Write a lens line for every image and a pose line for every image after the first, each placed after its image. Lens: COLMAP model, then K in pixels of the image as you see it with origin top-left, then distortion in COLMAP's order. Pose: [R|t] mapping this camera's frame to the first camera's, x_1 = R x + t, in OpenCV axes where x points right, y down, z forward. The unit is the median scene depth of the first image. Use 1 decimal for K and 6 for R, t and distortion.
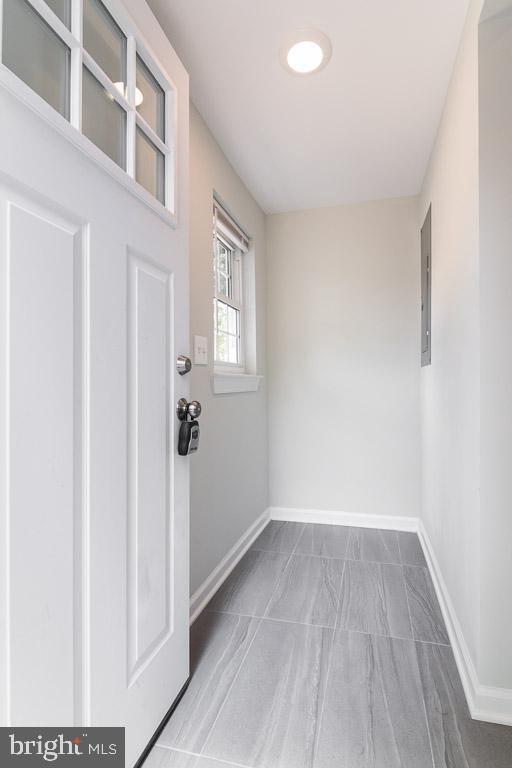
lens RADIAL K [[367.1, 0, 261.0], [0, 367.1, 383.3], [0, 0, 1]] dist [0.000855, -0.001360]
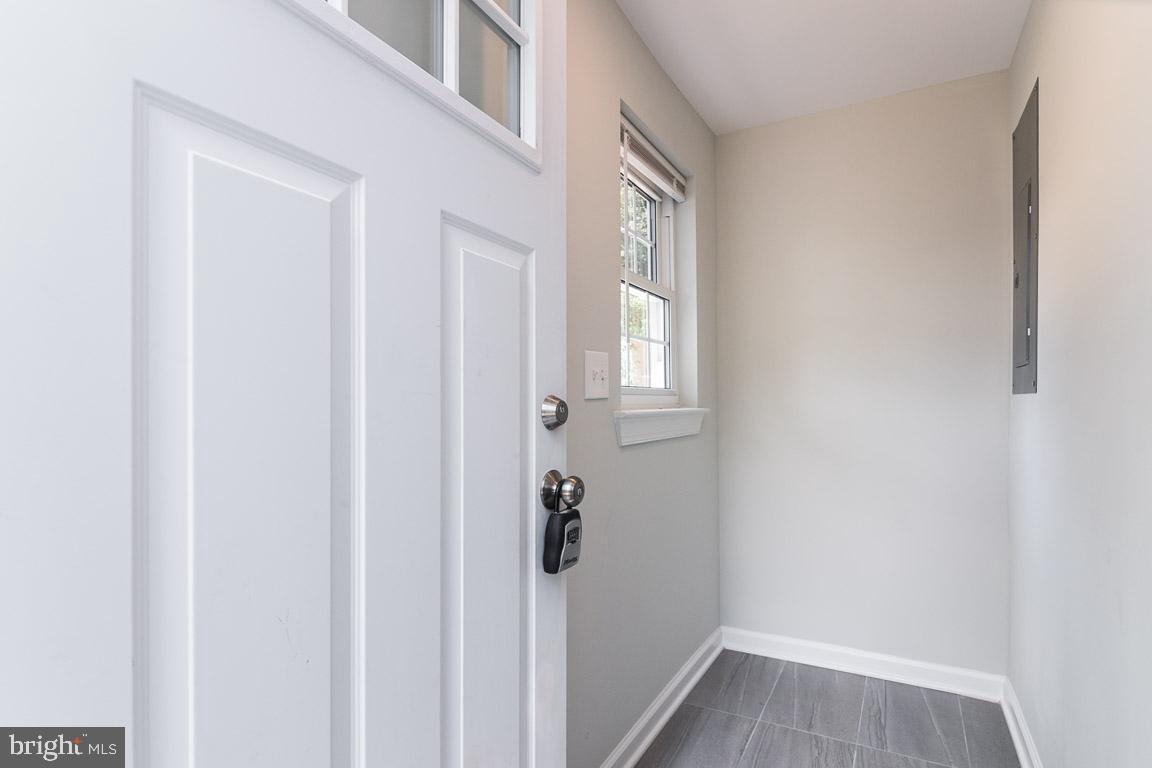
lens RADIAL K [[546.1, 0, 602.1], [0, 546.1, 405.1], [0, 0, 1]] dist [0.001428, -0.006885]
pose [[0.977598, 0.000219, -0.210482, 0.026121], [0.002571, 0.999912, 0.012979, -0.045912], [0.210466, -0.013230, 0.977512, 0.120253]]
